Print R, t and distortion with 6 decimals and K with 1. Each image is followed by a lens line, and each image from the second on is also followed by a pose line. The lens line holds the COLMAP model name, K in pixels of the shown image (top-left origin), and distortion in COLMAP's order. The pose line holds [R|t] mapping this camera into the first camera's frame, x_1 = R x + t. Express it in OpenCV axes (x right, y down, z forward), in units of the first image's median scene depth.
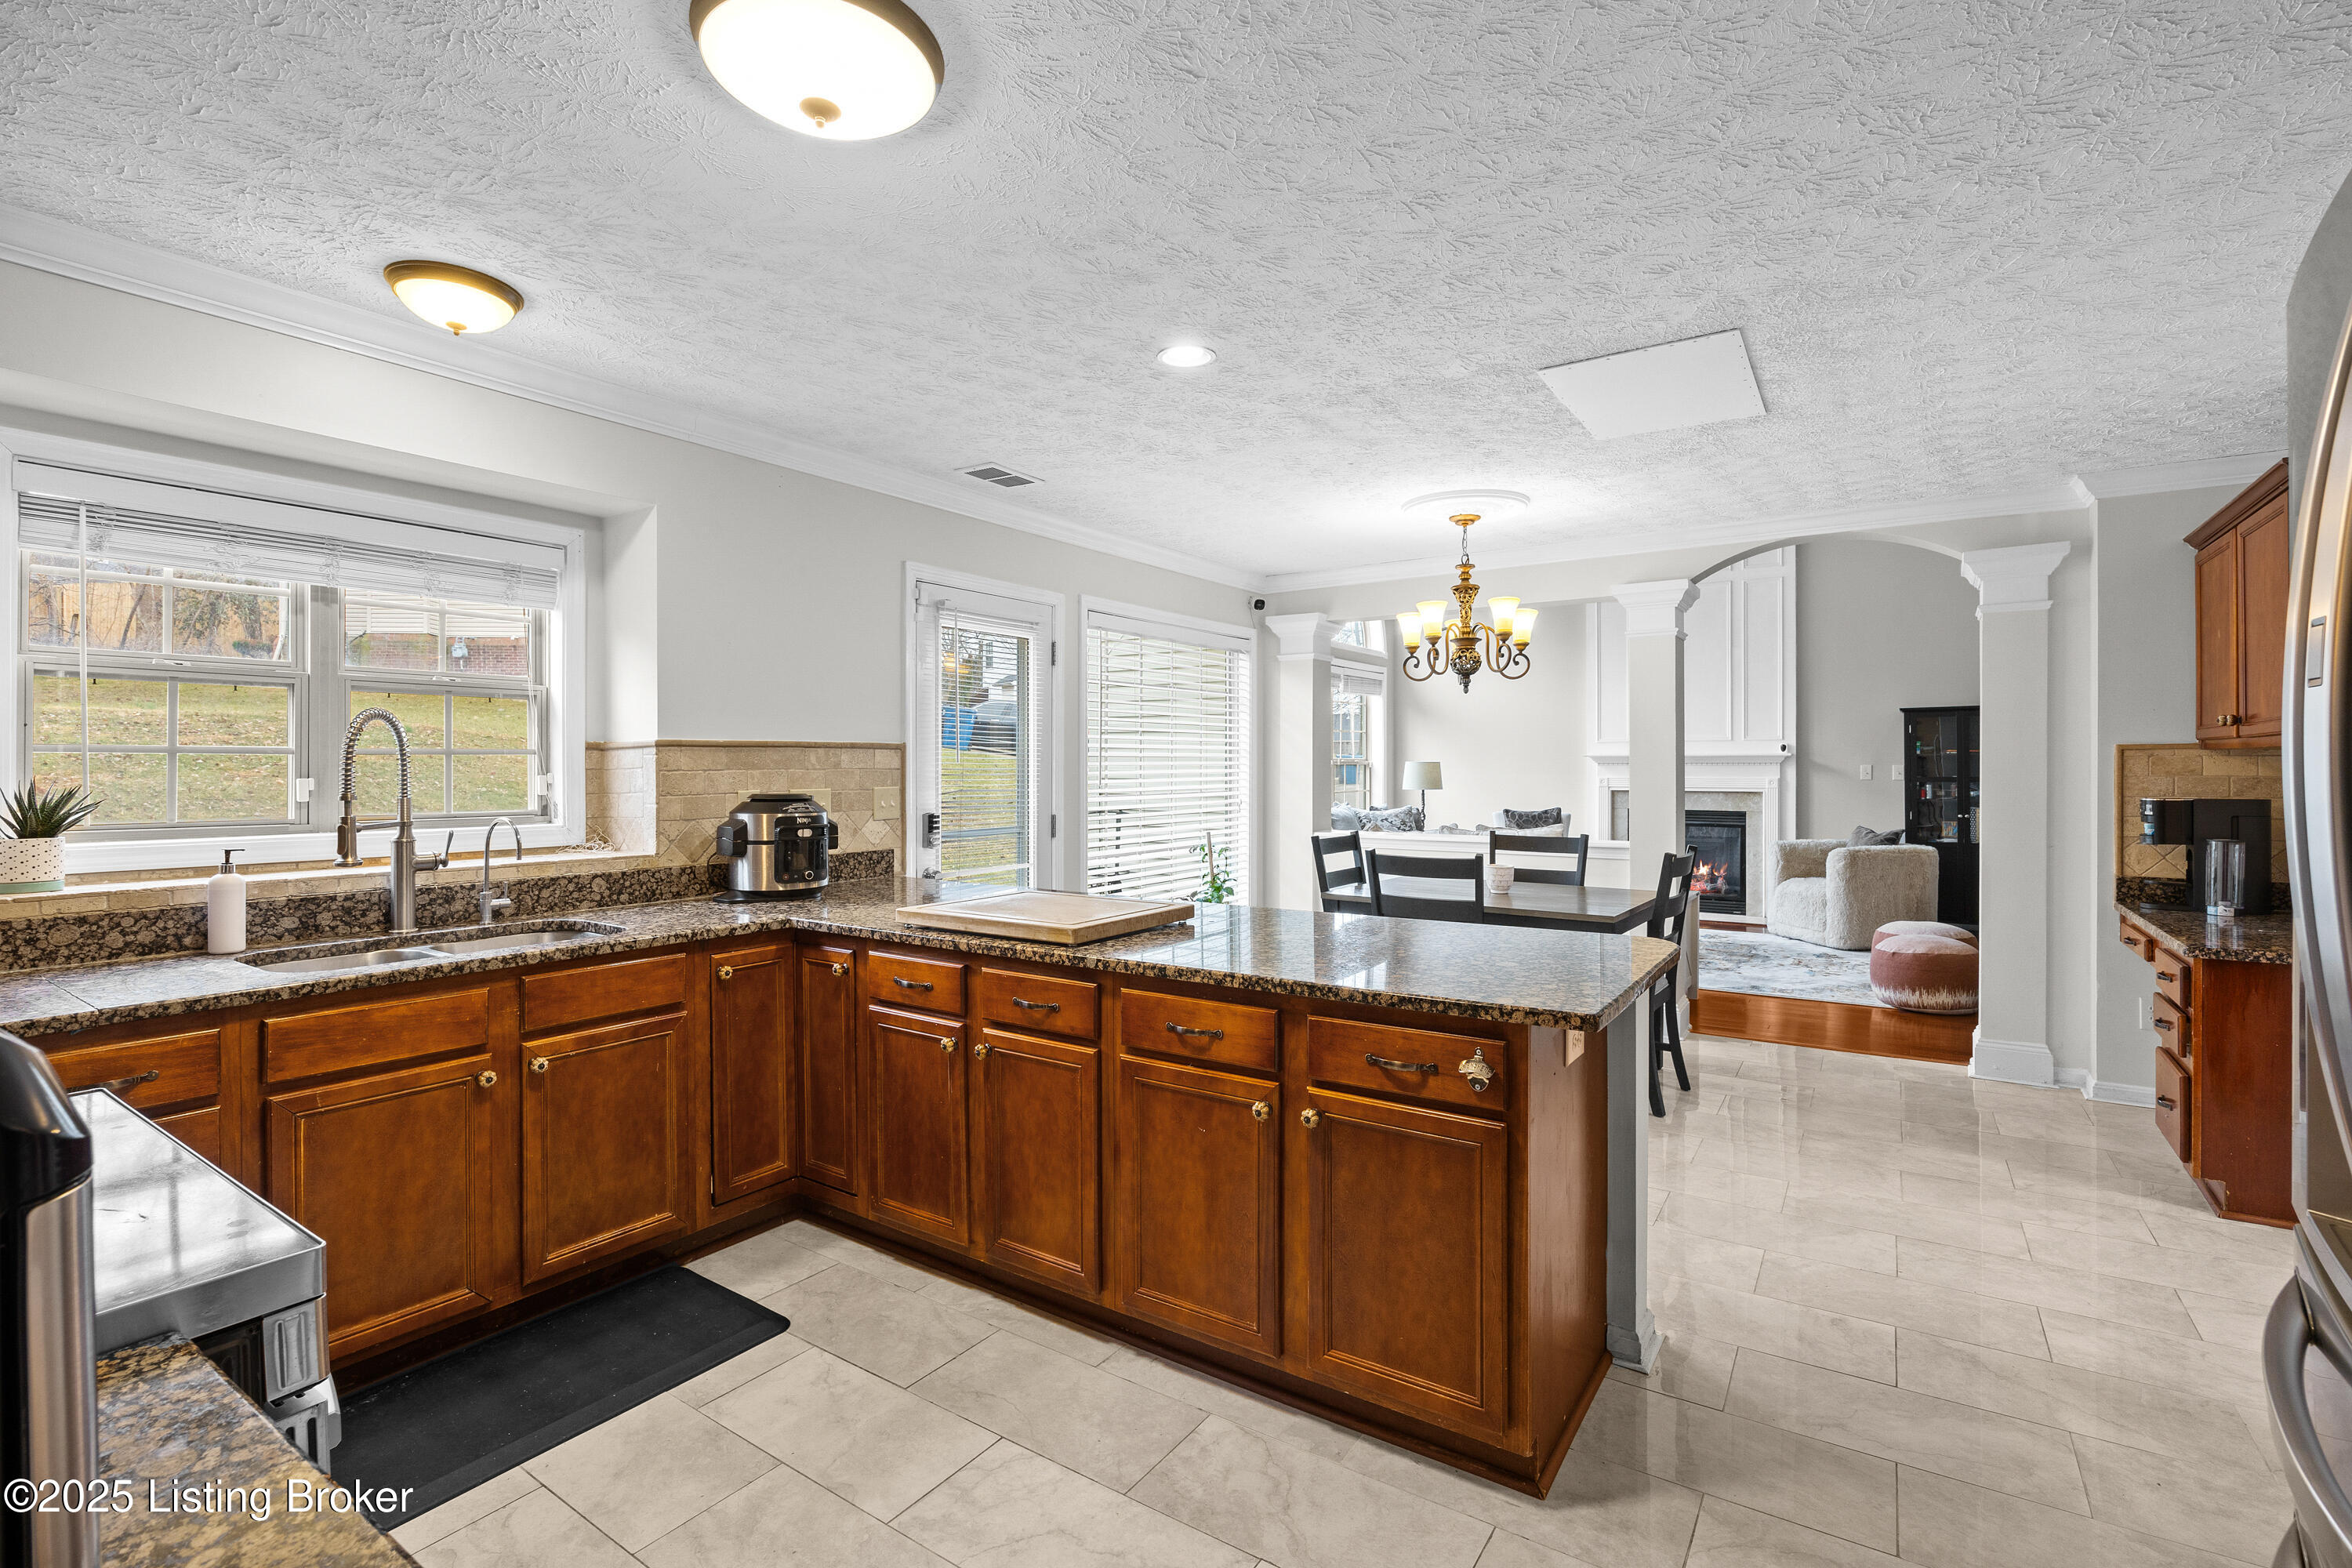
lens RADIAL K [[1057.0, 0, 1192.2], [0, 1057.0, 770.1], [0, 0, 1]] dist [-0.014128, -0.000744]
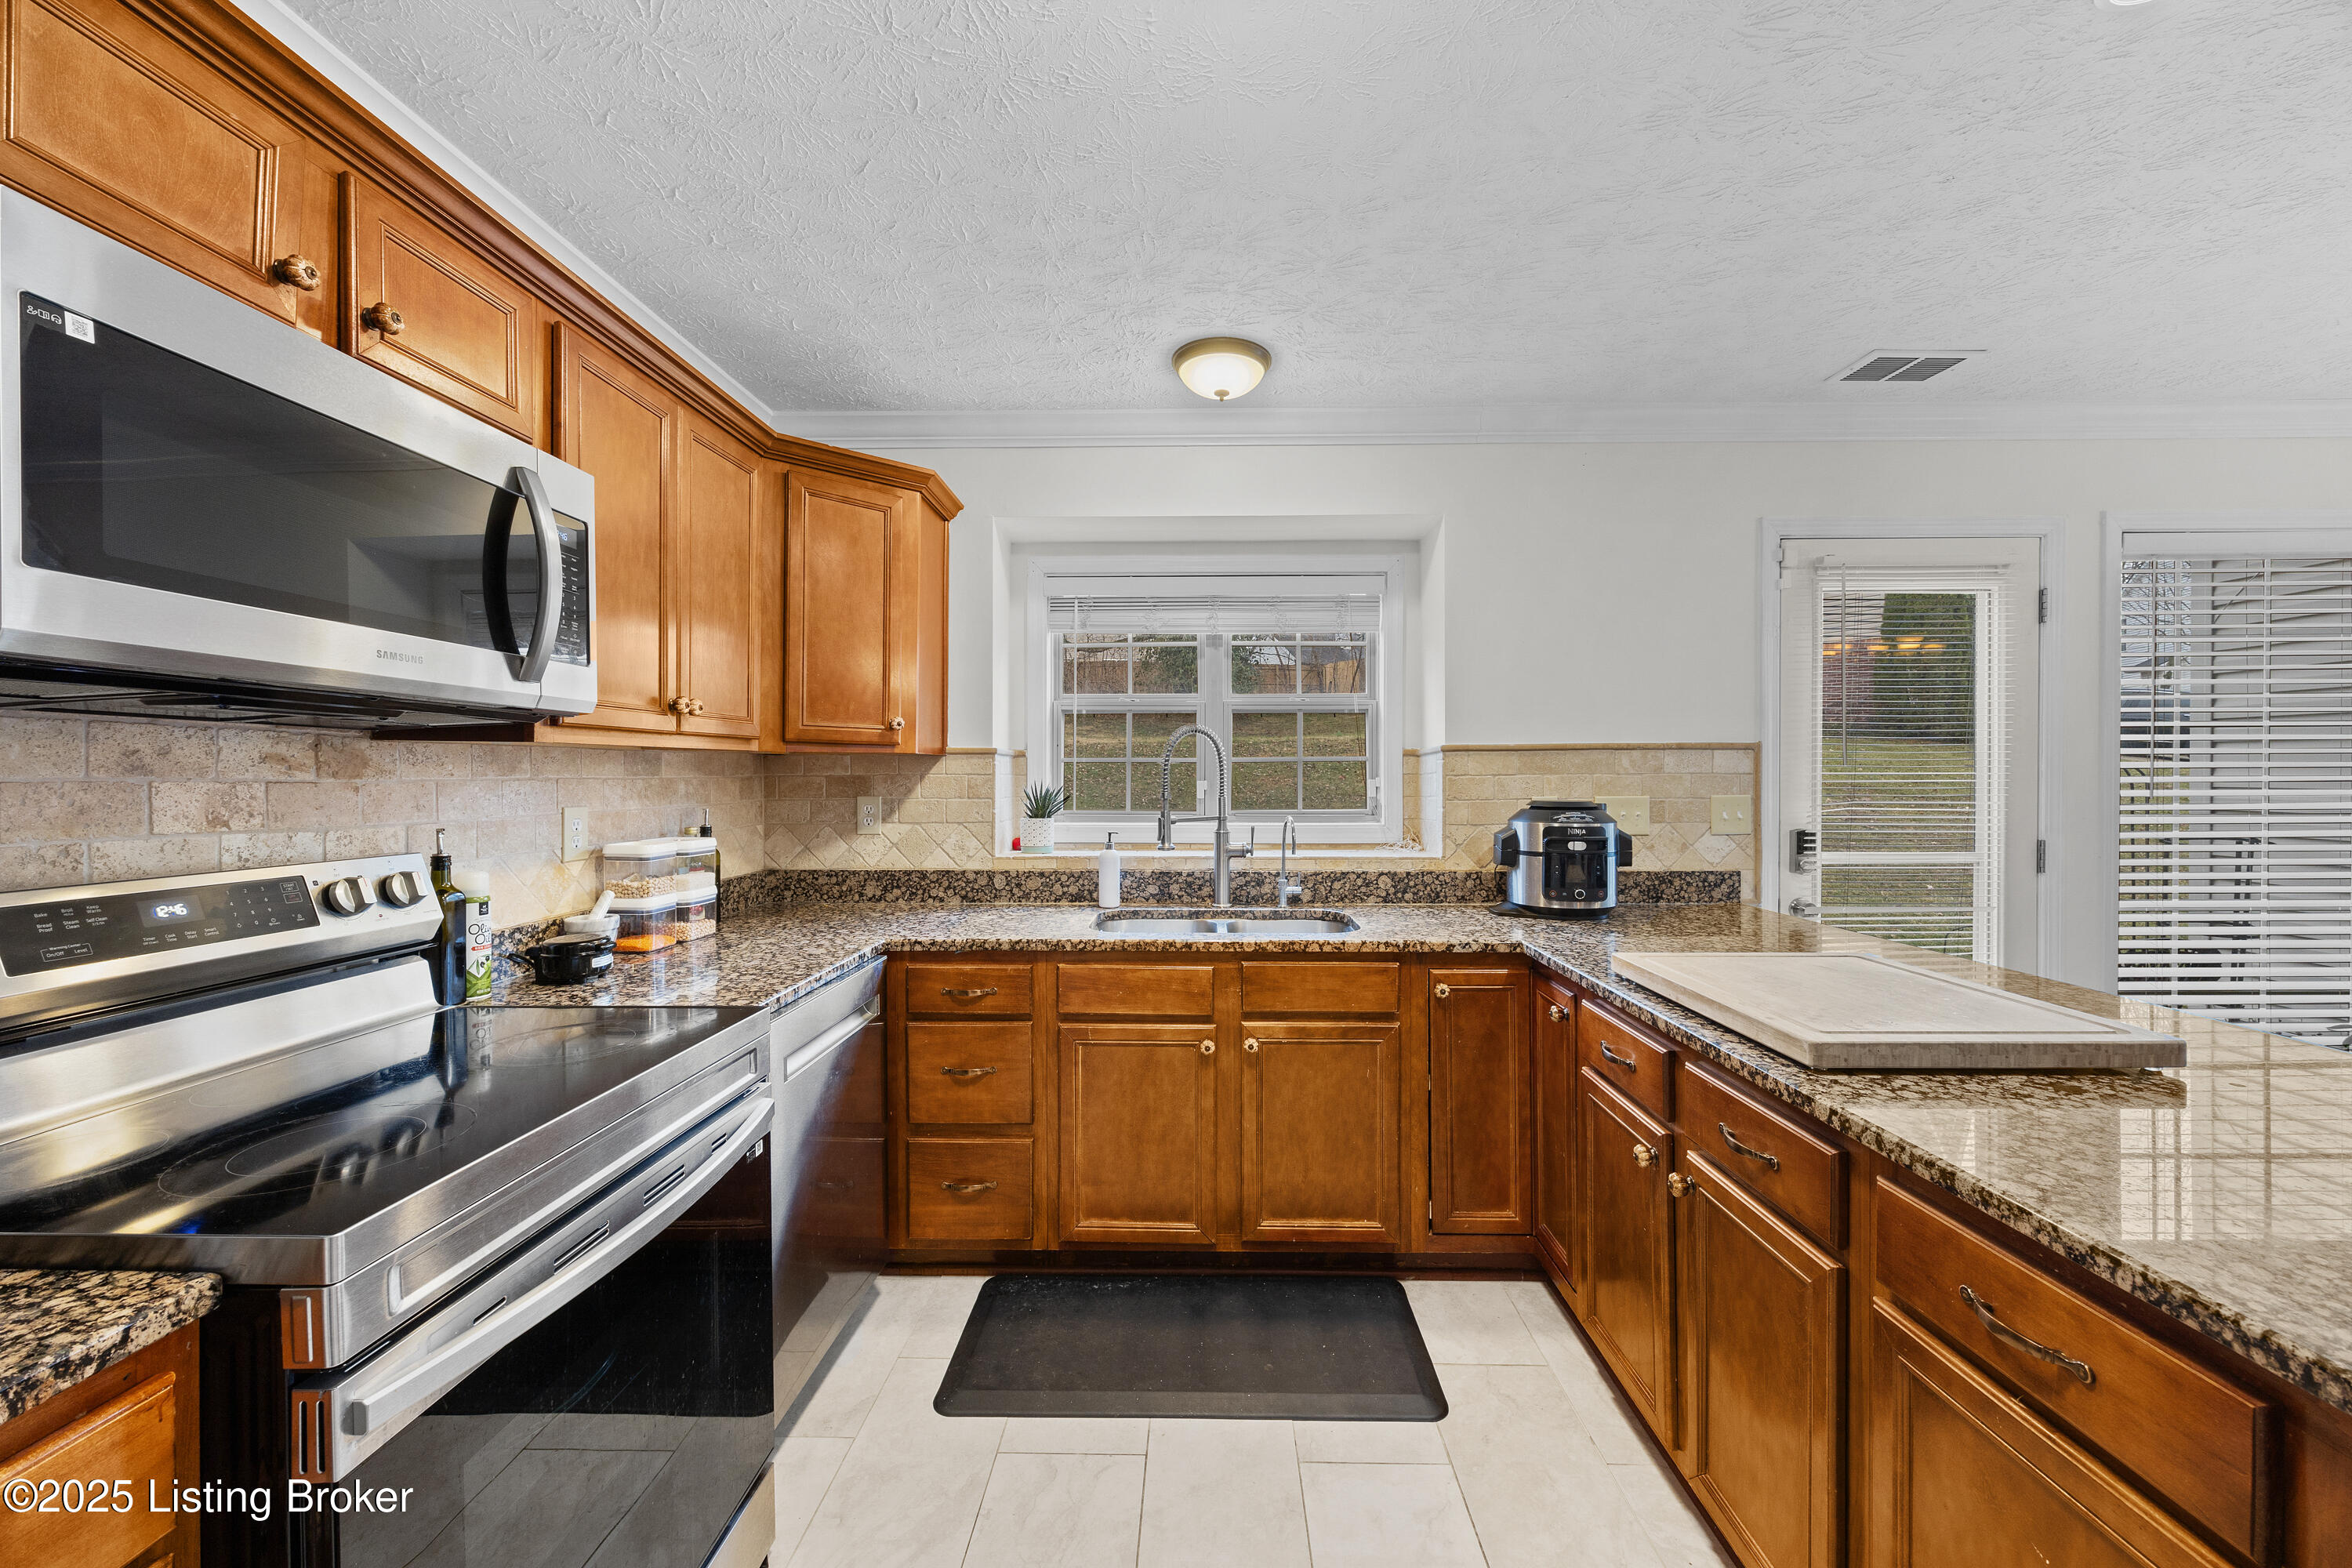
lens RADIAL K [[898.0, 0, 1182.2], [0, 898.0, 782.2], [0, 0, 1]] dist [-0.007473, 0.001164]
pose [[0.535542, 0.007012, -0.844479, 0.084063], [-0.000968, 0.999970, 0.007690, 0.000677], [0.844508, -0.003301, 0.535533, 0.299588]]
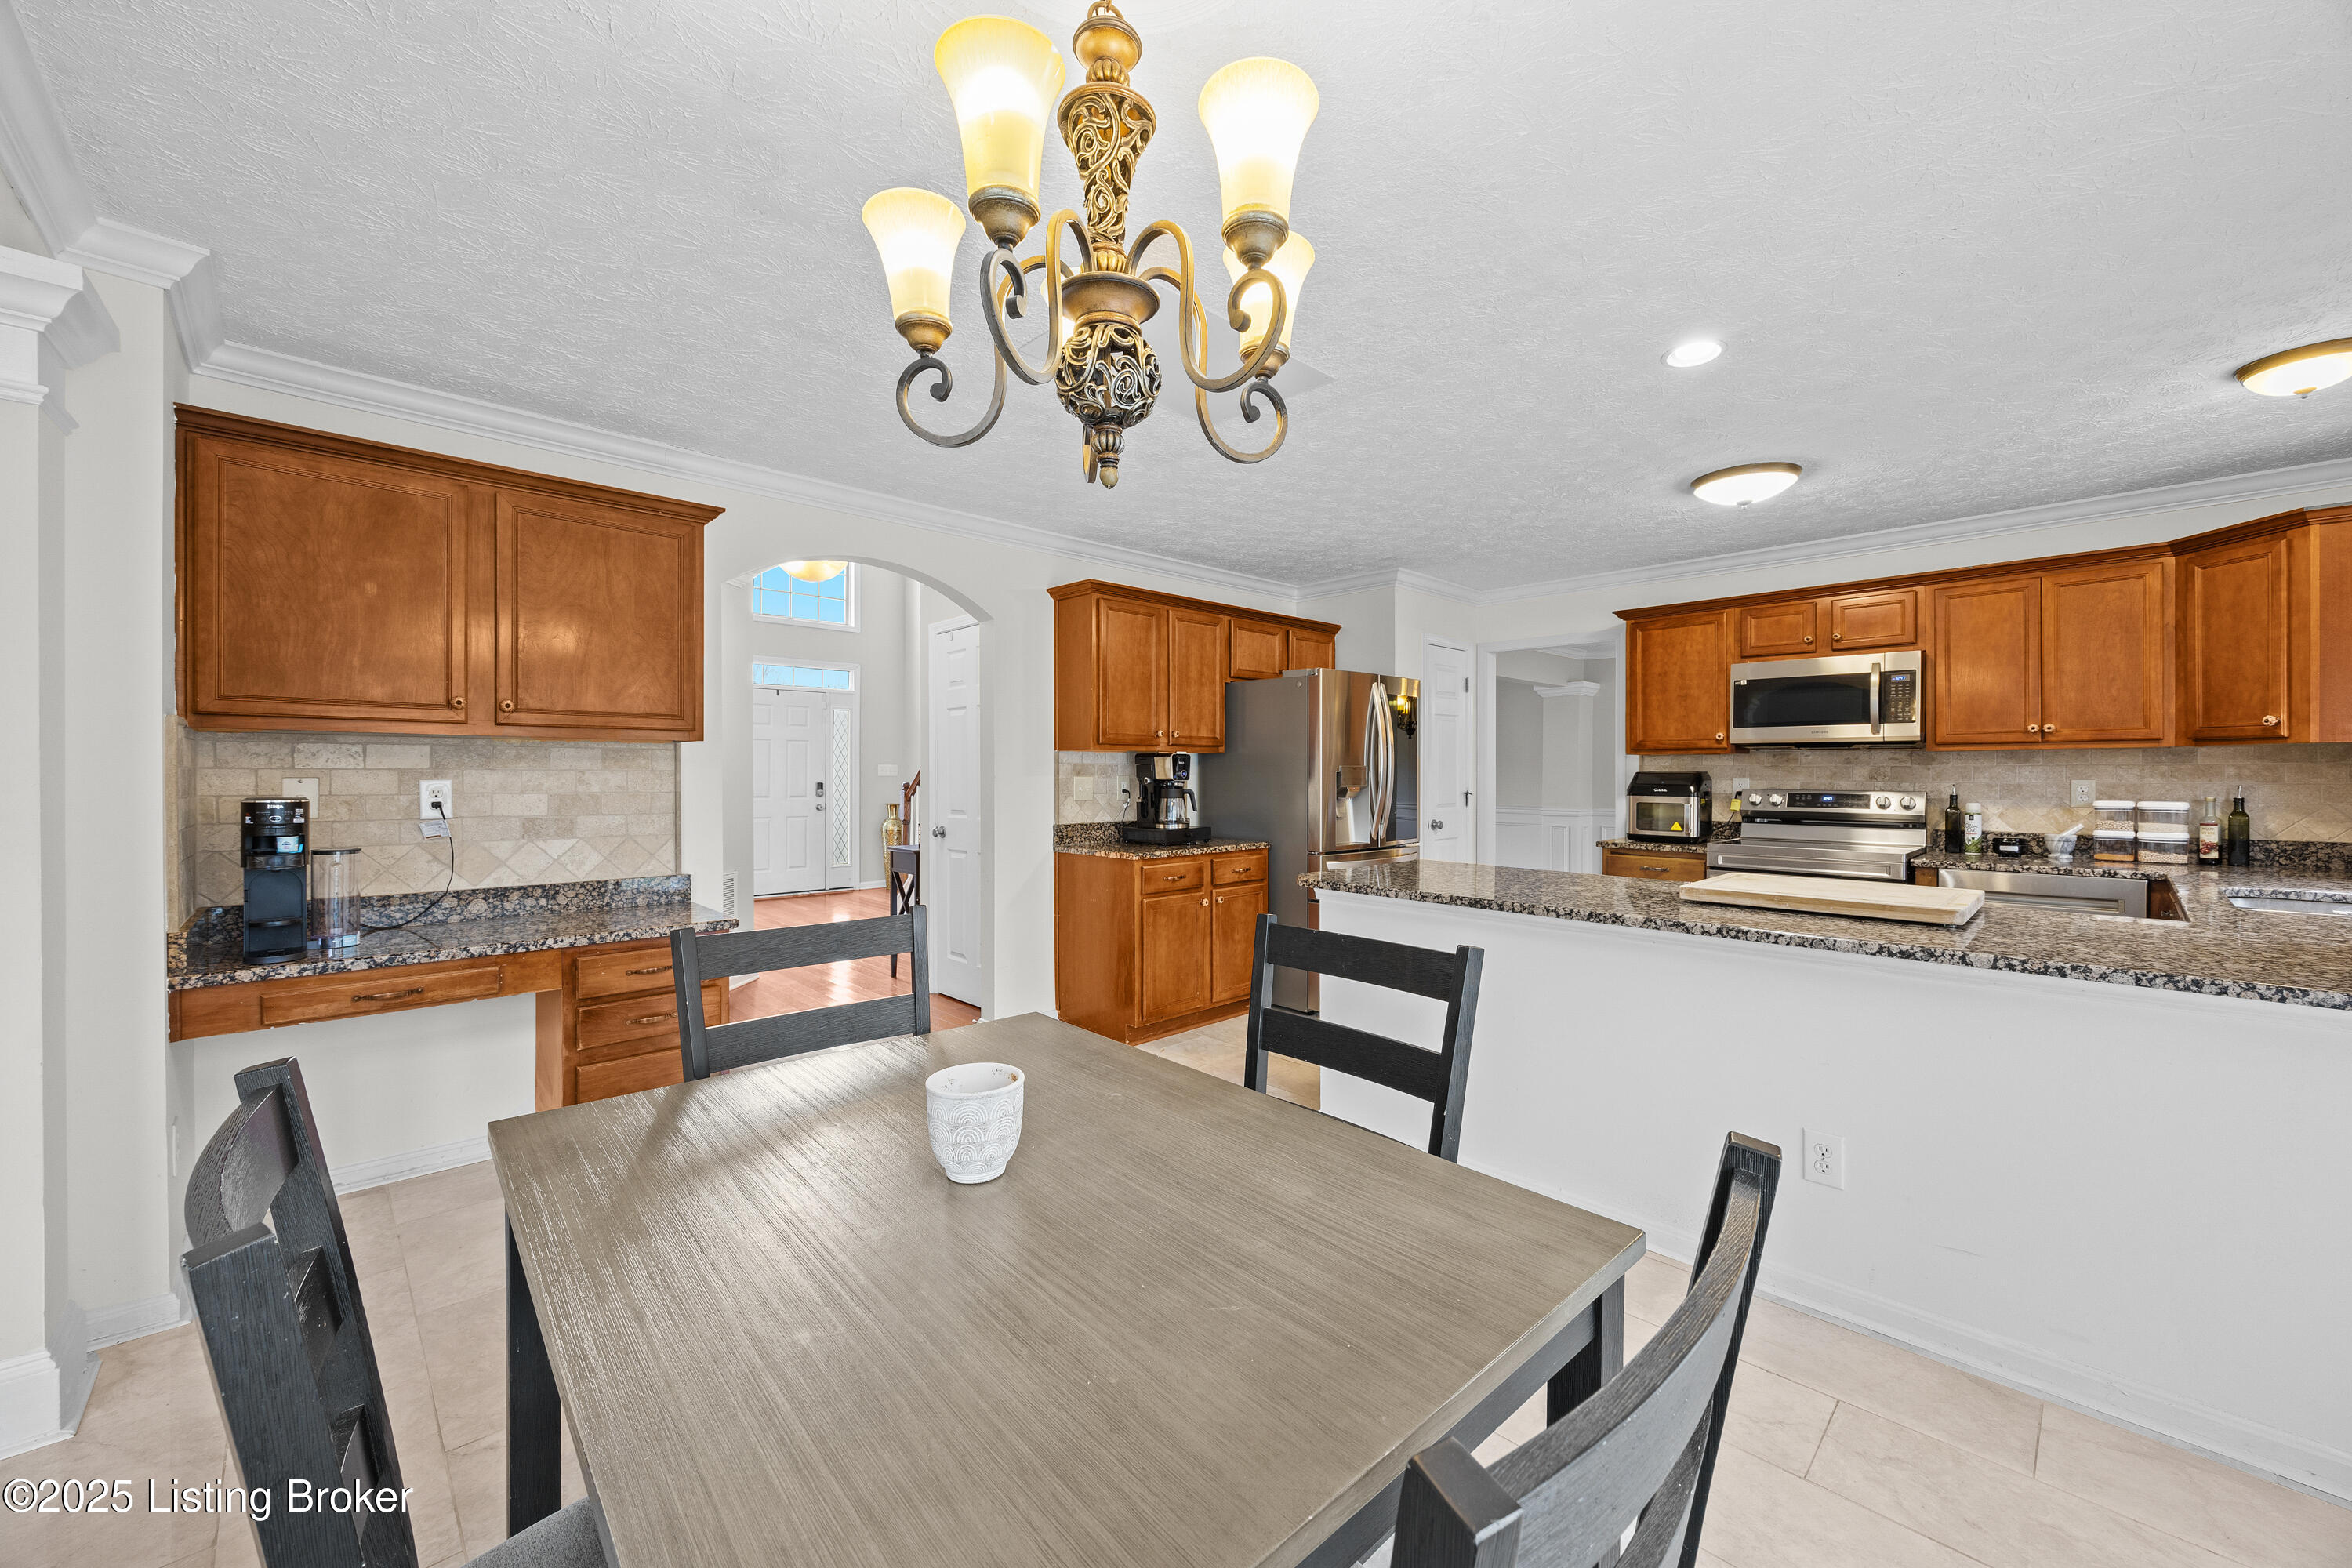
lens RADIAL K [[898.0, 0, 1190.3], [0, 898.0, 775.9], [0, 0, 1]] dist [-0.007473, 0.001164]
pose [[-0.976214, 0.000182, 0.216807, 0.232189], [0.000969, 0.999993, 0.003524, 0.011461], [-0.216805, 0.003650, -0.976208, 1.609607]]
